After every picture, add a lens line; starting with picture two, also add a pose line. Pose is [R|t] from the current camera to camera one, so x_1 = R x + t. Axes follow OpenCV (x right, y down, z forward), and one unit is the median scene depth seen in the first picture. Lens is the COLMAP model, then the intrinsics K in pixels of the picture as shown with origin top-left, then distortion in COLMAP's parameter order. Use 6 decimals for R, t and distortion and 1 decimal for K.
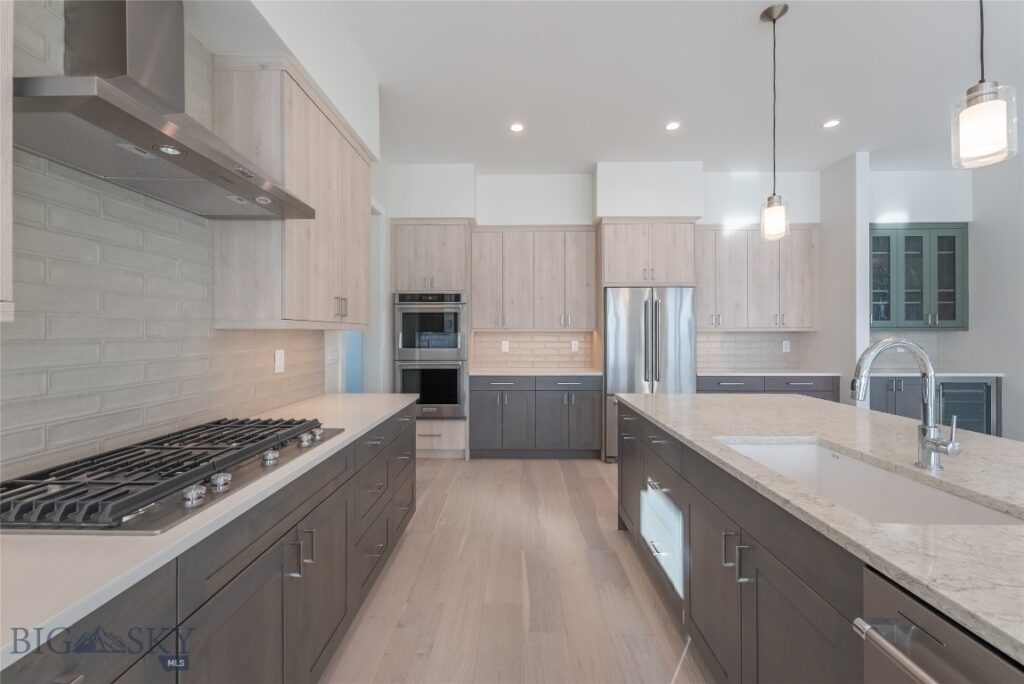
lens RADIAL K [[413.8, 0, 502.4], [0, 413.8, 335.8], [0, 0, 1]] dist [0.000898, 0.000099]
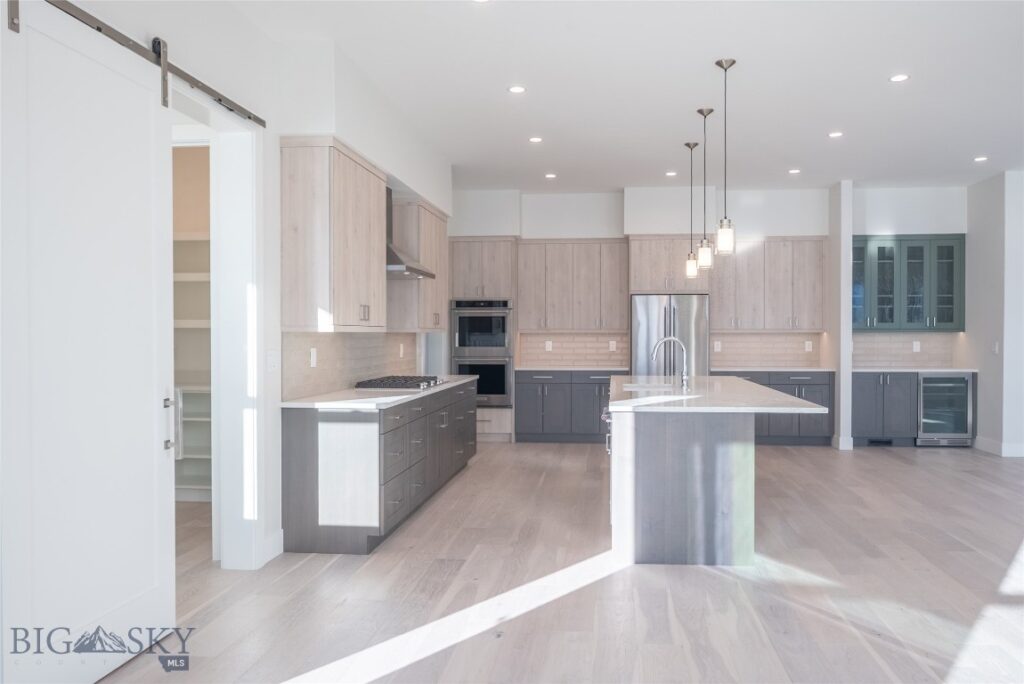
lens RADIAL K [[719.7, 0, 513.6], [0, 719.7, 341.8], [0, 0, 1]] dist [0.008370, 0.001183]
pose [[0.995044, 0.001373, -0.099423, 0.118248], [-0.000785, 0.999982, 0.005950, 0.003310], [0.099429, -0.005843, 0.995027, -1.023733]]
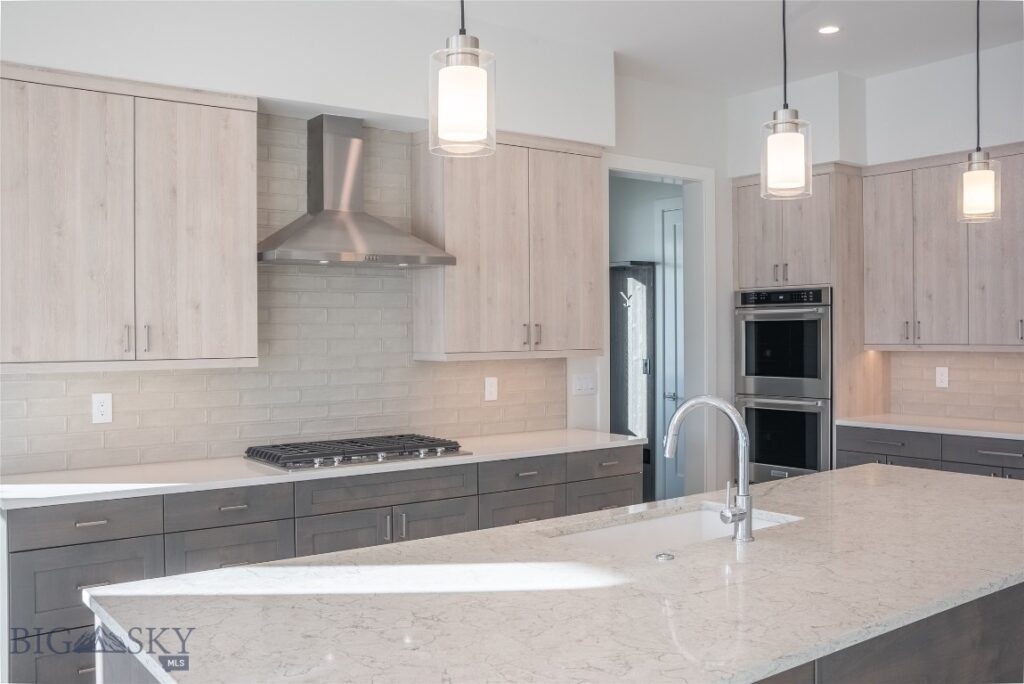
lens RADIAL K [[927.6, 0, 510.5], [0, 927.6, 339.4], [0, 0, 1]] dist [-0.107335, -0.001331]
pose [[0.615180, 0.004193, -0.788376, 0.671533], [0.004029, 0.999956, 0.008462, -0.041070], [0.788377, -0.008382, 0.615136, -0.182720]]
